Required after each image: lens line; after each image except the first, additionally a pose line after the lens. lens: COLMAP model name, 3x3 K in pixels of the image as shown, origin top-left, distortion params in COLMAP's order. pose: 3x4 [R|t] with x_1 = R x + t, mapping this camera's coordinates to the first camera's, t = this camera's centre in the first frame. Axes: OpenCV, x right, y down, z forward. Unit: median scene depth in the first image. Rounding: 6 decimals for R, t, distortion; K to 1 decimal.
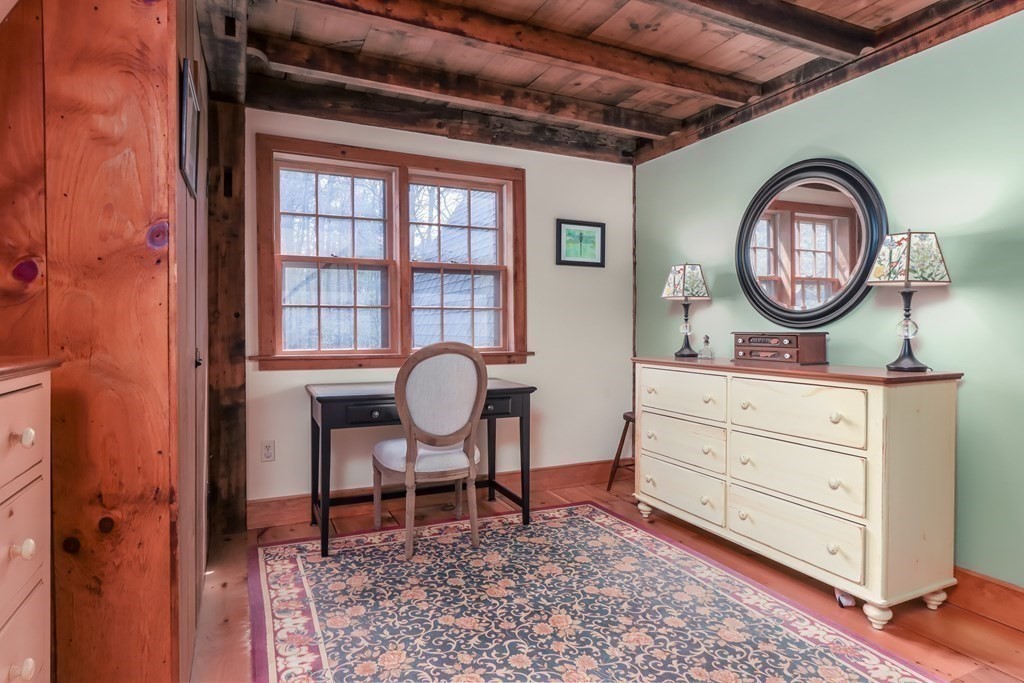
lens RADIAL K [[567.6, 0, 512.0], [0, 567.6, 341.5], [0, 0, 1]] dist [-0.014440, -0.000416]
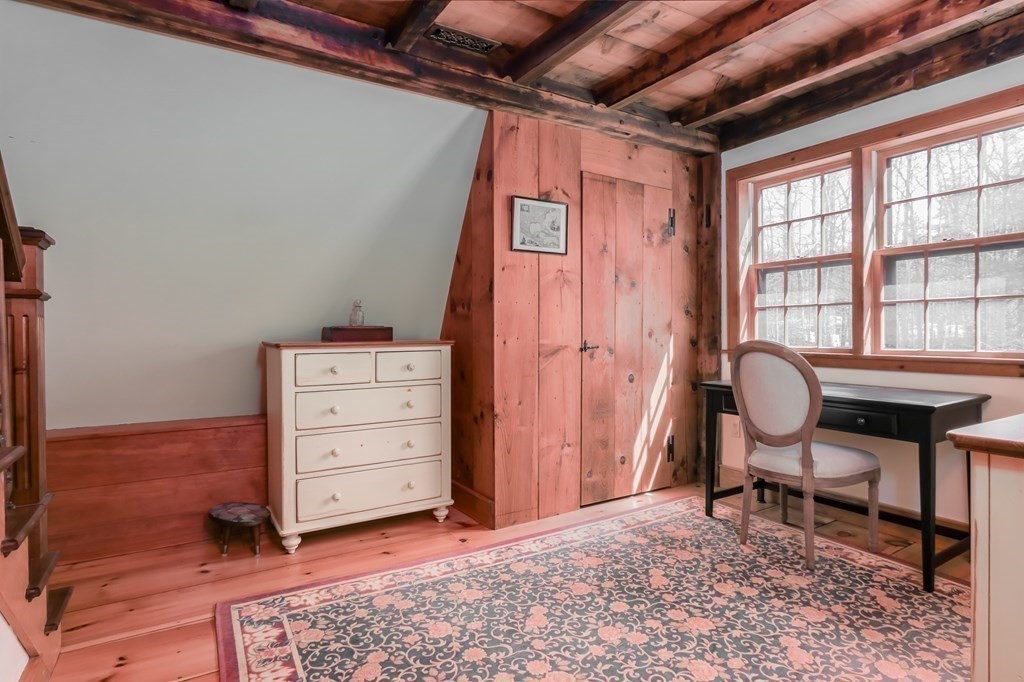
lens RADIAL K [[567.6, 0, 512.0], [0, 567.6, 341.0], [0, 0, 1]] dist [-0.014440, -0.000416]
pose [[0.090142, 0.019040, -0.995747, 0.802733], [-0.011180, 0.999774, 0.018105, -0.011944], [0.995866, 0.009501, 0.090334, 0.449203]]
